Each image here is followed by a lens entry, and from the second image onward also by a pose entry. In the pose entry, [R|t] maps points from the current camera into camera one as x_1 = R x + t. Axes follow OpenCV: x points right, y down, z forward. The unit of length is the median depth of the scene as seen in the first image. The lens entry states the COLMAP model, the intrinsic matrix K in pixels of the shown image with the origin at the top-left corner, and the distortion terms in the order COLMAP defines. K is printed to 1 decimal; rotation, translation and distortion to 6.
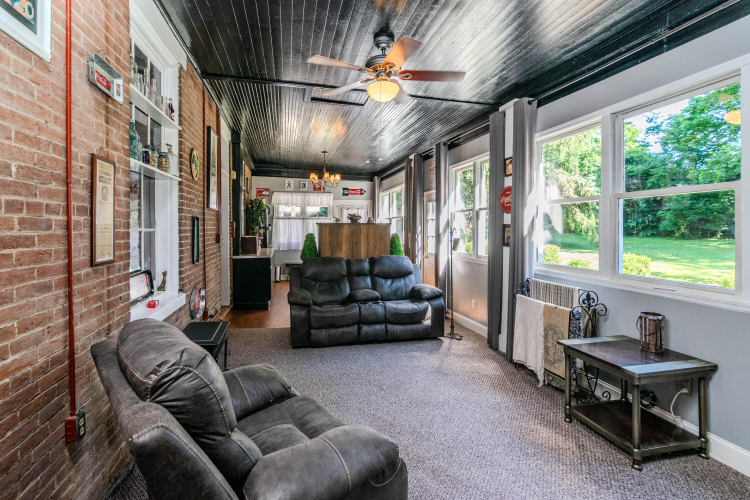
lens RADIAL K [[368.6, 0, 370.7], [0, 368.6, 230.9], [0, 0, 1]] dist [-0.000110, 0.000028]
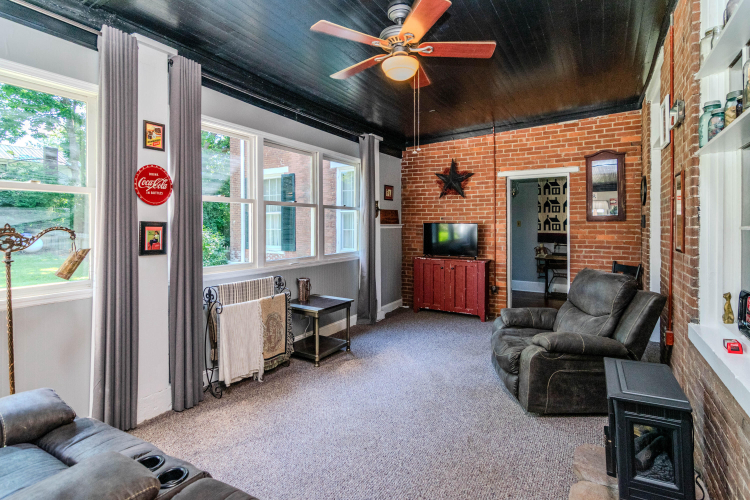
lens RADIAL K [[368.6, 0, 370.7], [0, 368.6, 230.9], [0, 0, 1]] dist [-0.000110, 0.000028]
pose [[-0.713402, -0.007750, 0.700712, -0.464691], [0.005435, 0.999848, 0.016591, -0.012651], [-0.700734, 0.015644, -0.713252, 1.483847]]
